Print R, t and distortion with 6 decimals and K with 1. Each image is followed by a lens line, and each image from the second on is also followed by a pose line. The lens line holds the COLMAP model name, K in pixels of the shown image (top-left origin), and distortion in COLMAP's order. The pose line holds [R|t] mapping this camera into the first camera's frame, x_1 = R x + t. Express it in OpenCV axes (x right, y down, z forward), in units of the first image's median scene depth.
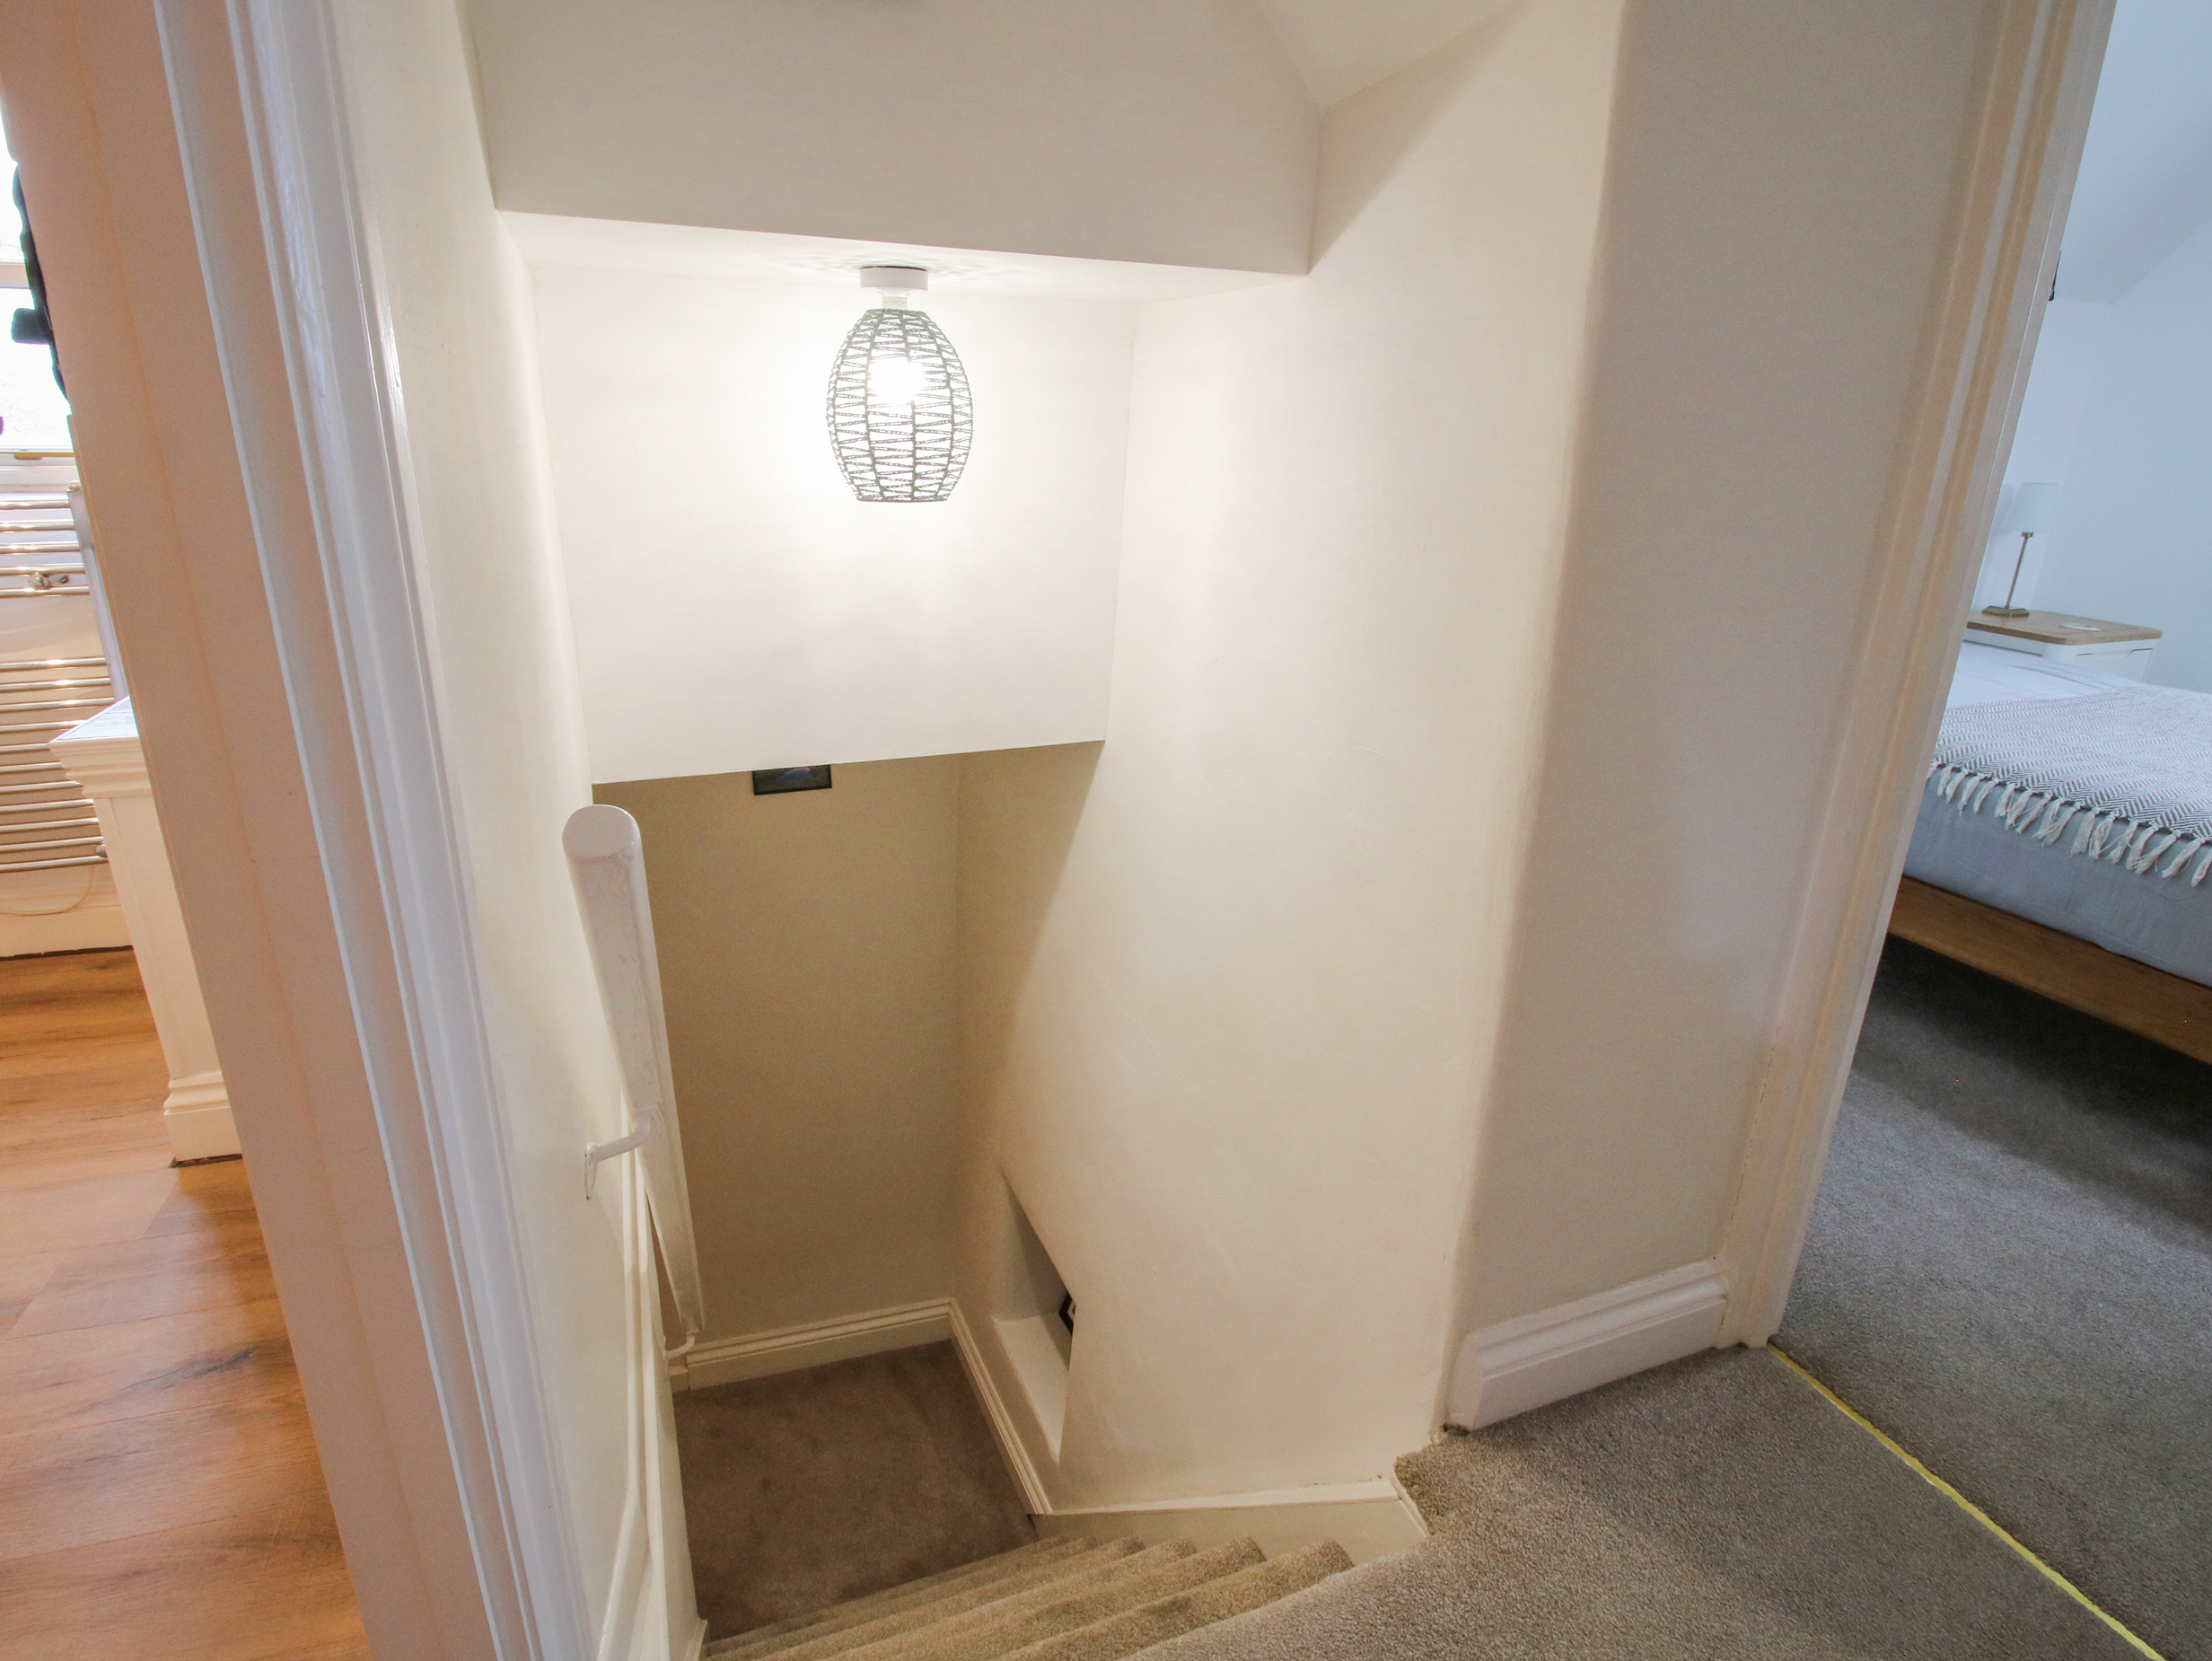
lens RADIAL K [[1155.4, 0, 1086.4], [0, 1155.4, 818.2], [0, 0, 1]] dist [0.009770, -0.017751]
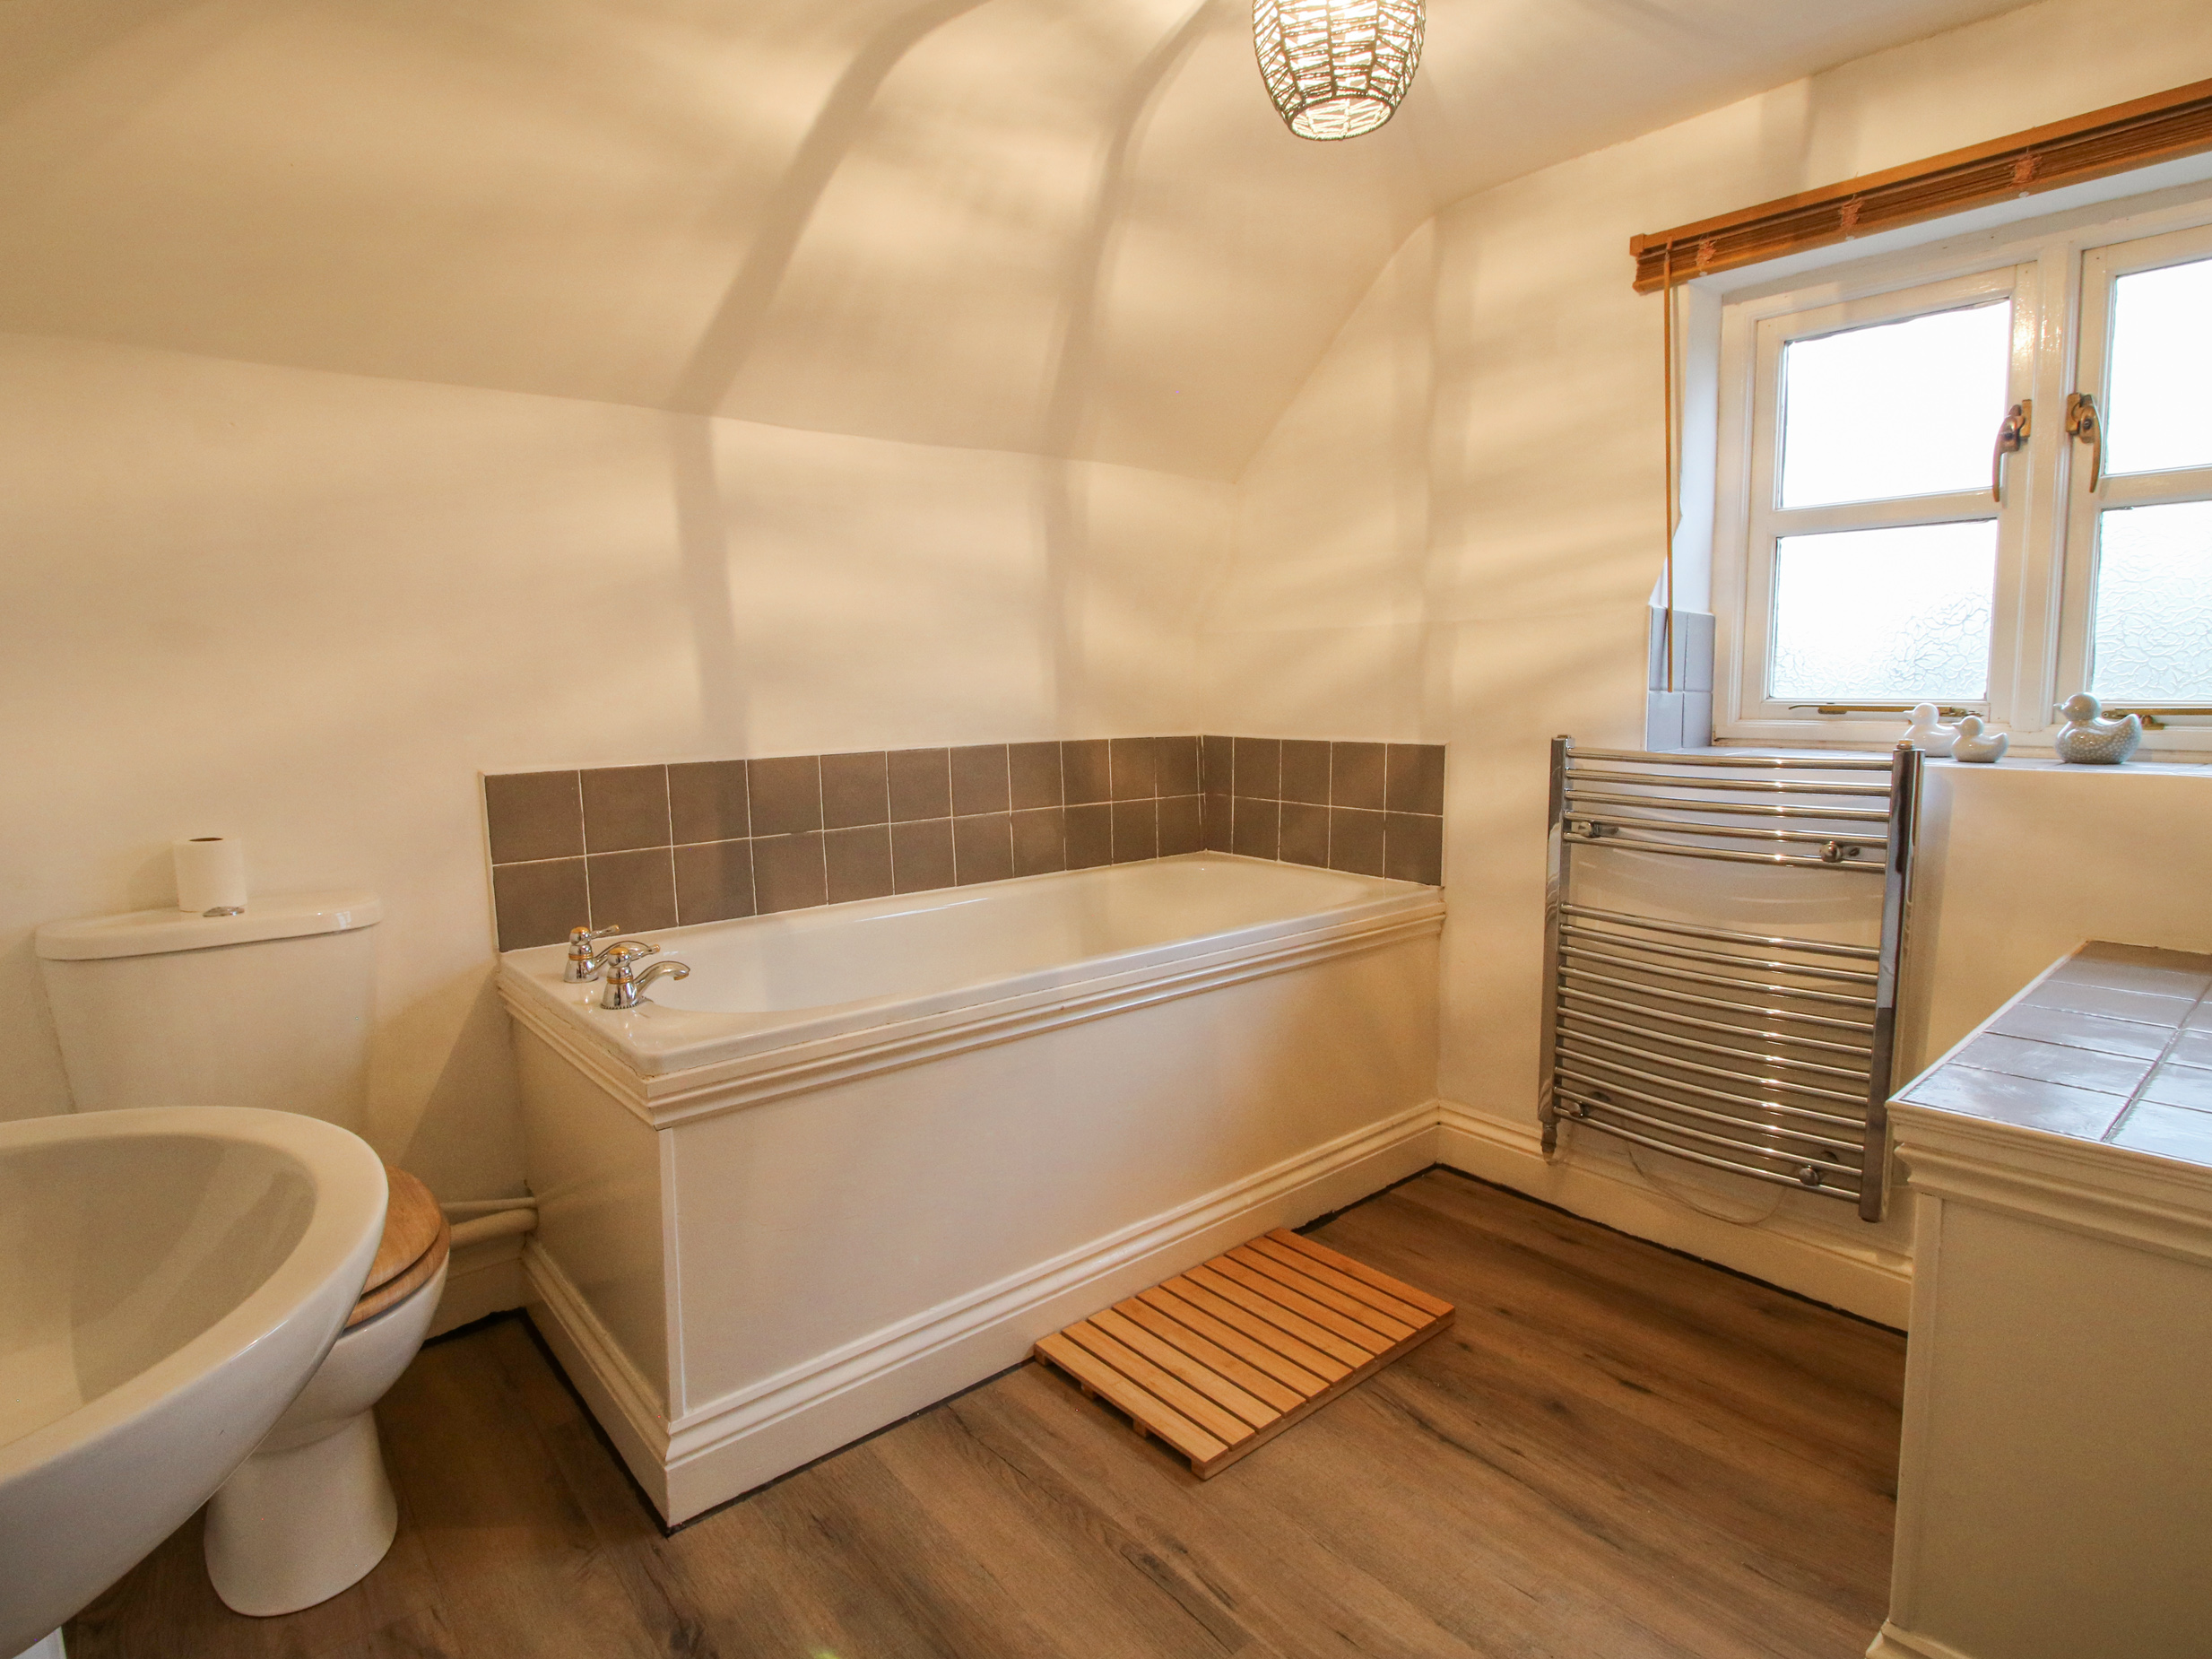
lens RADIAL K [[1155.4, 0, 1086.4], [0, 1155.4, 817.2], [0, 0, 1]] dist [0.009770, -0.017751]
pose [[0.362267, 0.081818, -0.928476, -0.349189], [-0.278989, 0.959988, -0.024260, -0.061755], [0.889341, 0.267823, 0.370598, 0.207050]]
